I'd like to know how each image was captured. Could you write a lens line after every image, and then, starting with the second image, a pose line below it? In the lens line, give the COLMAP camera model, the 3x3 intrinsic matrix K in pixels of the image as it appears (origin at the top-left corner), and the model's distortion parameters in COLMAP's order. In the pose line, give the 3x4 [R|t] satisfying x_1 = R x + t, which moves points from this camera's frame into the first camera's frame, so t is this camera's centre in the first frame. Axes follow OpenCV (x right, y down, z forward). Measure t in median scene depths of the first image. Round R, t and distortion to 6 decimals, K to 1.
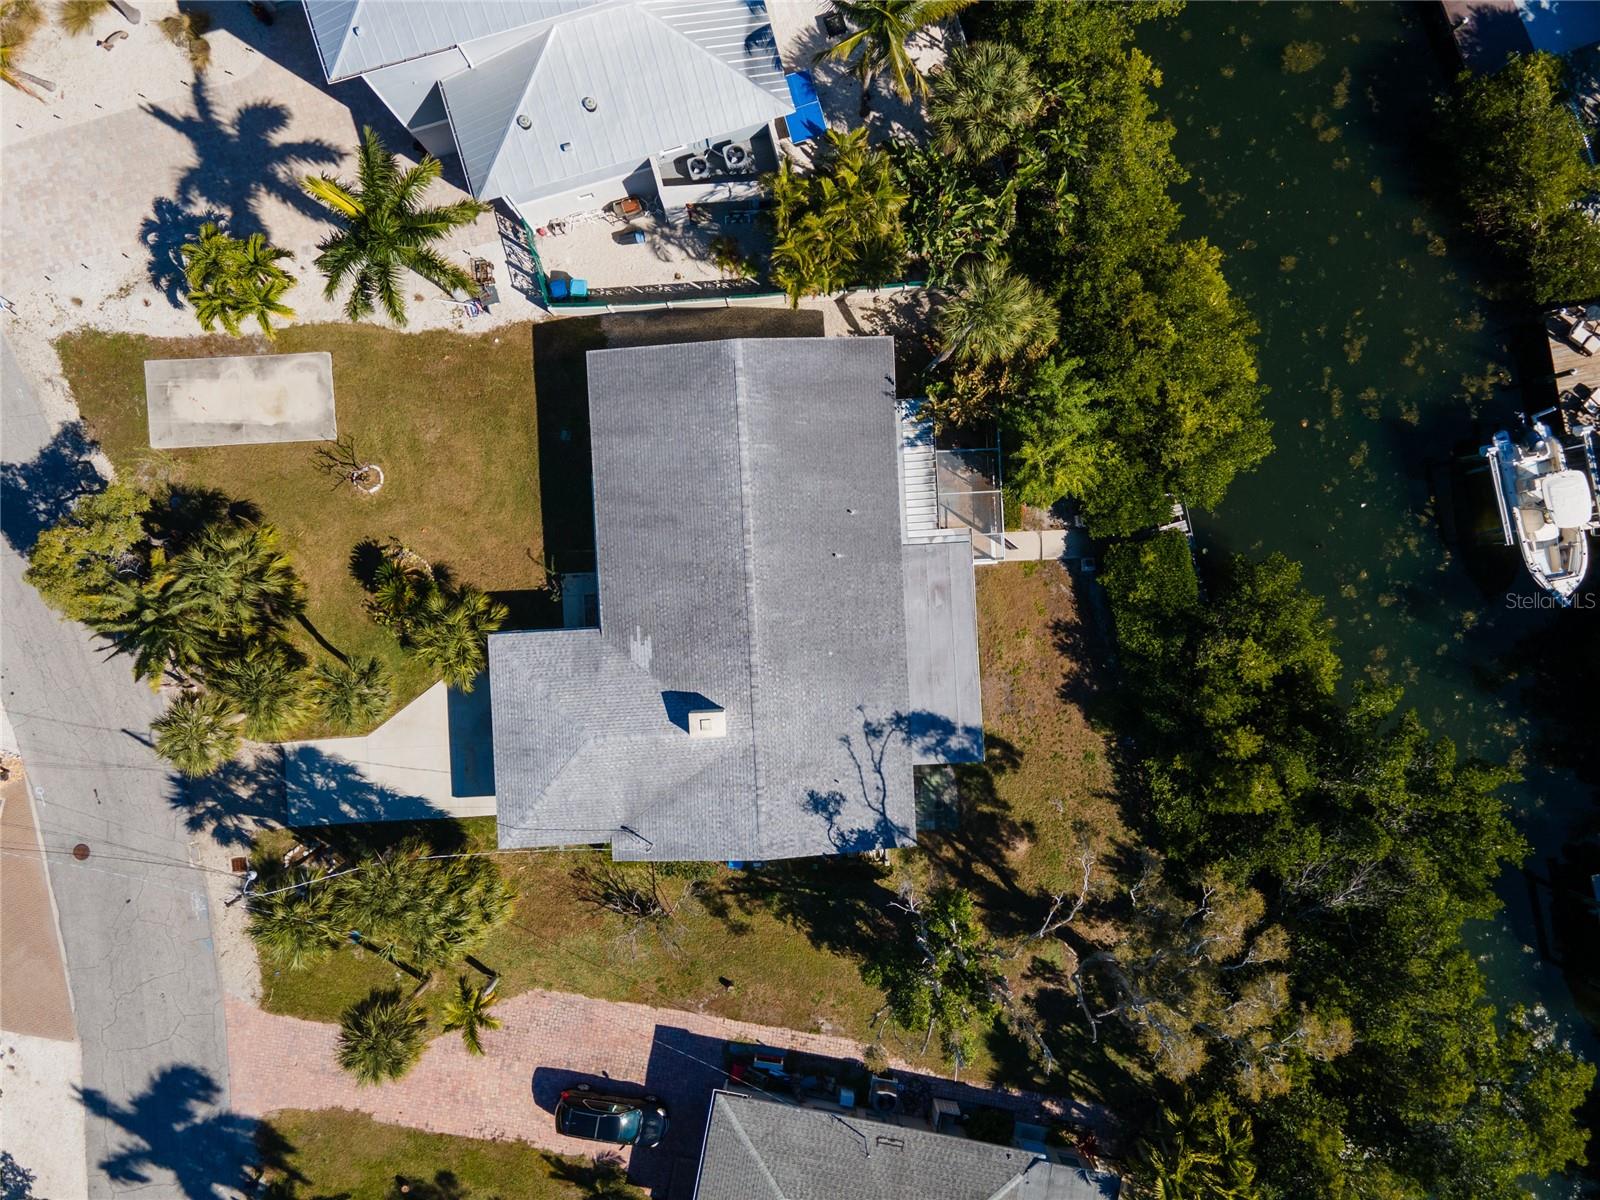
lens RADIAL K [[1141.0, 0, 781.9], [0, 1141.0, 599.8], [0, 0, 1]] dist [0.006622, 0.062961]
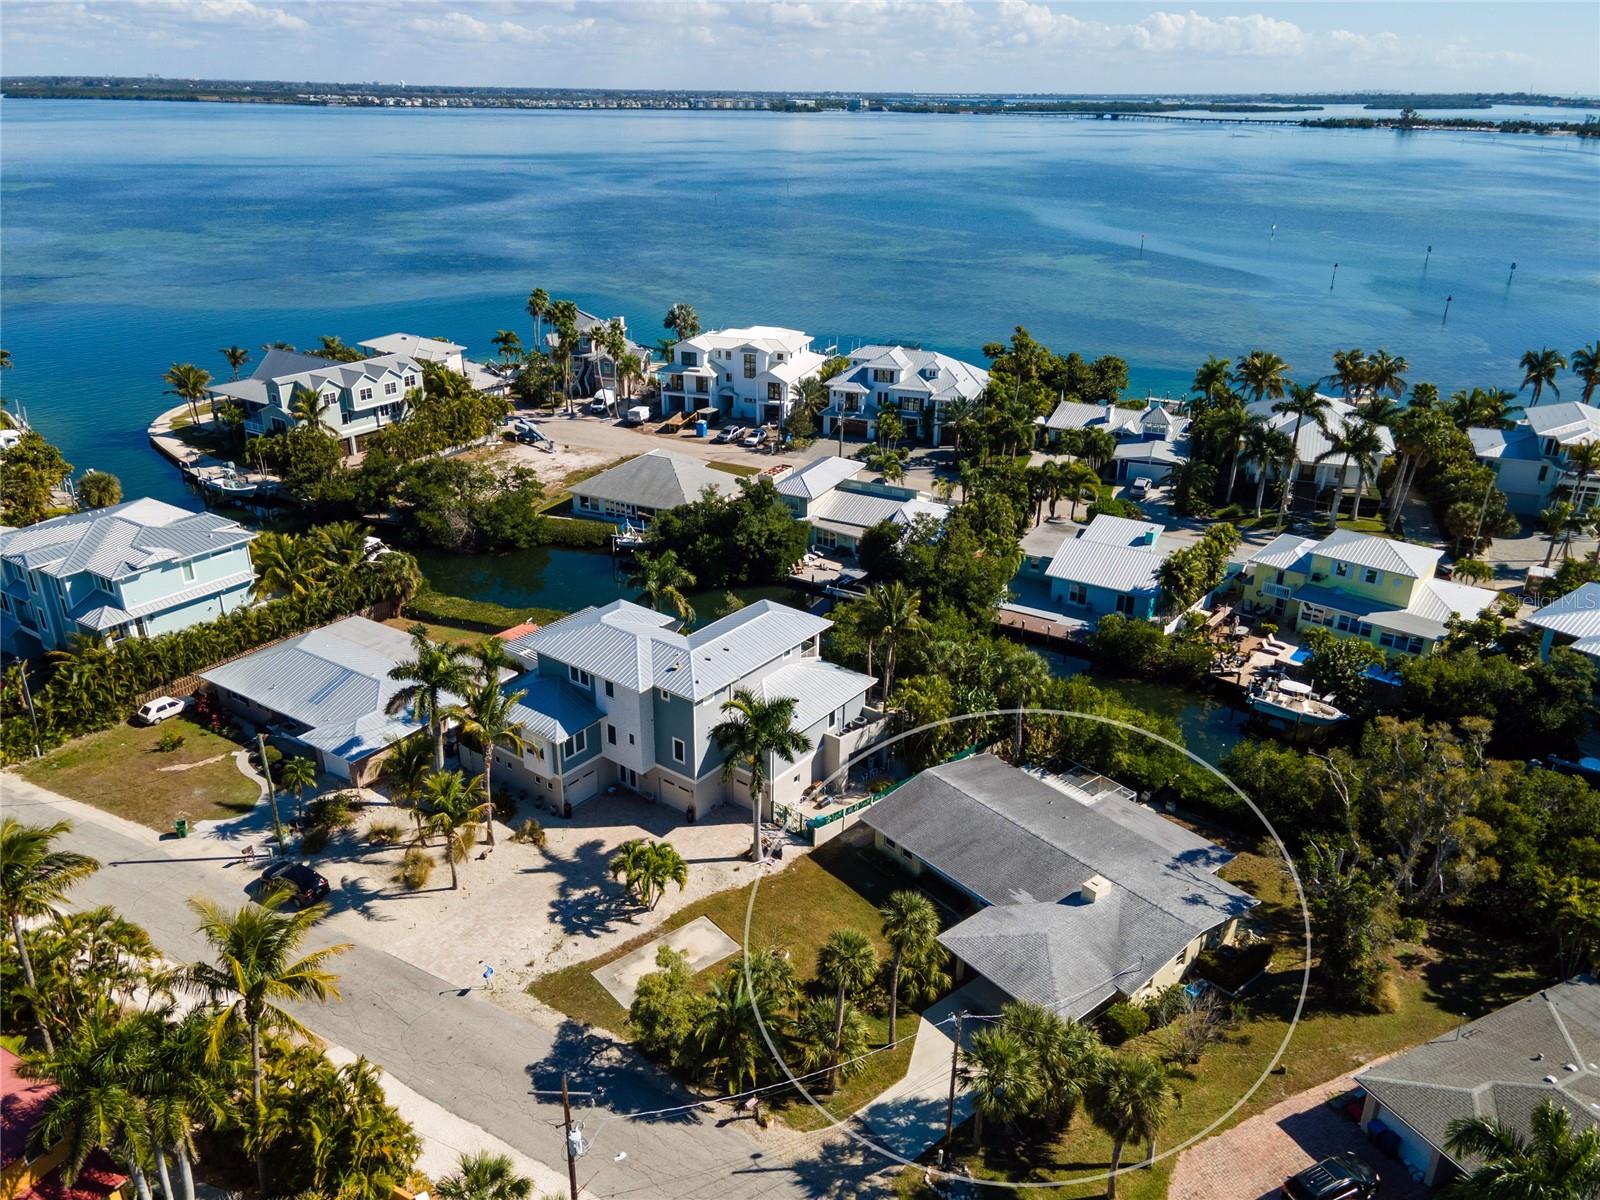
lens RADIAL K [[1141.0, 0, 781.9], [0, 1141.0, 599.8], [0, 0, 1]] dist [0.006622, 0.062961]
pose [[0.808844, -0.237247, 0.538038, -0.983104], [0.588005, 0.319083, -0.743261, 0.762013], [0.004658, 0.917551, 0.397591, 0.088075]]
